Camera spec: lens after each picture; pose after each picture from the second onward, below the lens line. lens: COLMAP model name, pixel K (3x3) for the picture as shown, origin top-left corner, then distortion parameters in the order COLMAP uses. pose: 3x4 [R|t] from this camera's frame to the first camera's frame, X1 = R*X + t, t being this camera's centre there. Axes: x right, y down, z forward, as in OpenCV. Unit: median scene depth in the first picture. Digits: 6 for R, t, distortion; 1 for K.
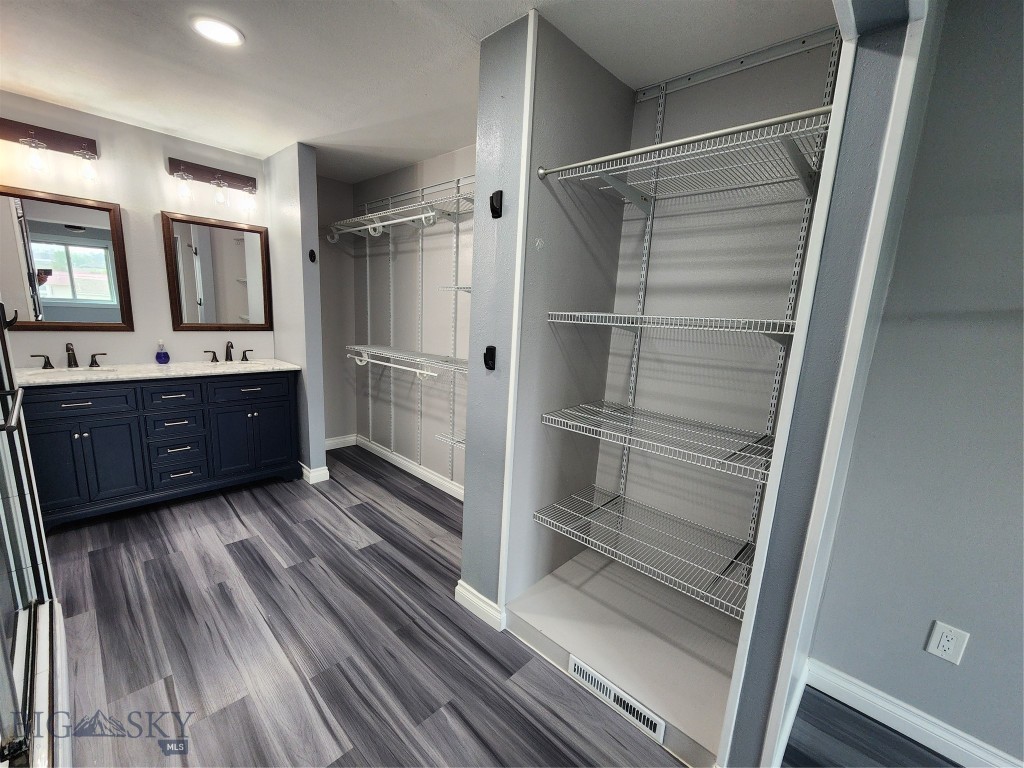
lens RADIAL K [[419.7, 0, 510.0], [0, 419.7, 391.5], [0, 0, 1]] dist [0.003332, 0.000058]
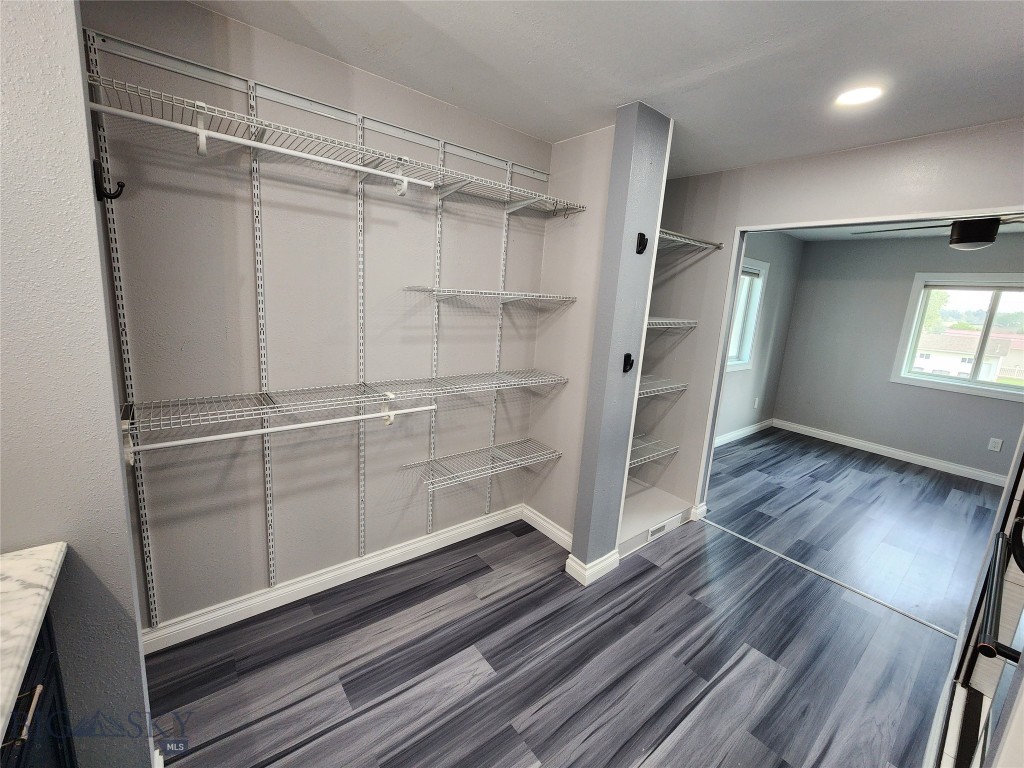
lens RADIAL K [[419.7, 0, 511.9], [0, 419.7, 368.9], [0, 0, 1]] dist [0.003332, 0.000058]
pose [[0.144153, -0.218664, 0.965094, -0.938975], [0.131905, 0.970823, 0.200260, -0.258952], [-0.980725, 0.098433, 0.168790, 0.812420]]
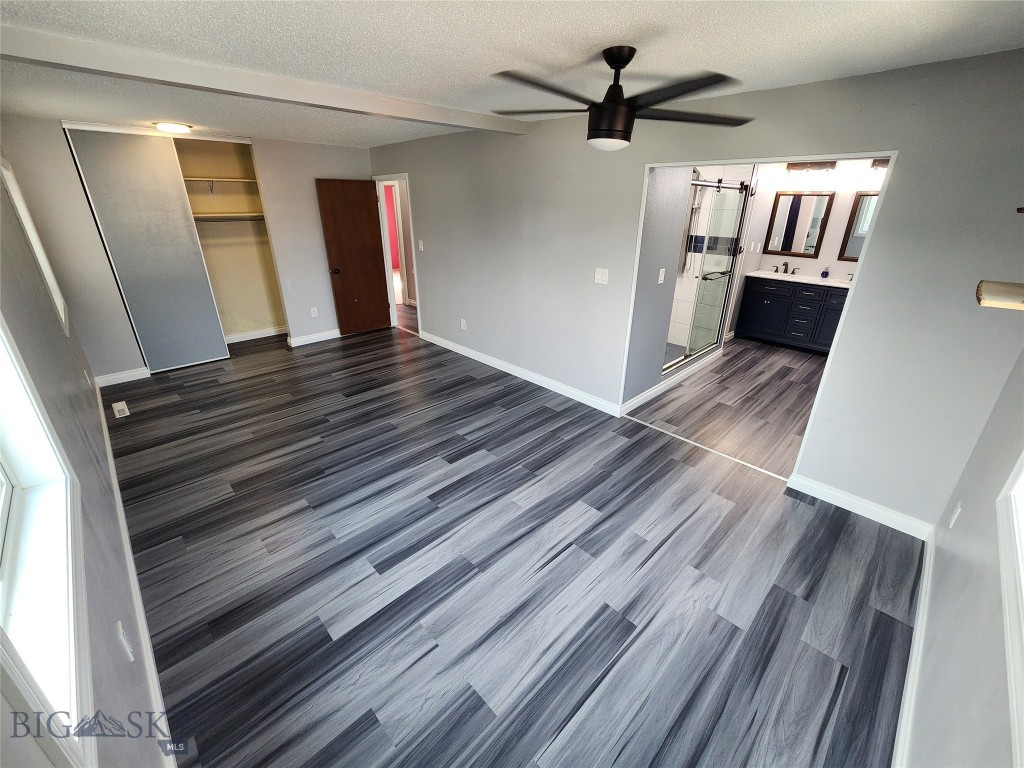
lens RADIAL K [[419.7, 0, 510.6], [0, 419.7, 380.0], [0, 0, 1]] dist [0.003332, 0.000058]
pose [[-0.040965, 0.336532, -0.940781, 1.342031], [-0.203690, 0.918985, 0.337604, 0.003578], [0.978178, 0.205458, 0.030902, -0.366630]]
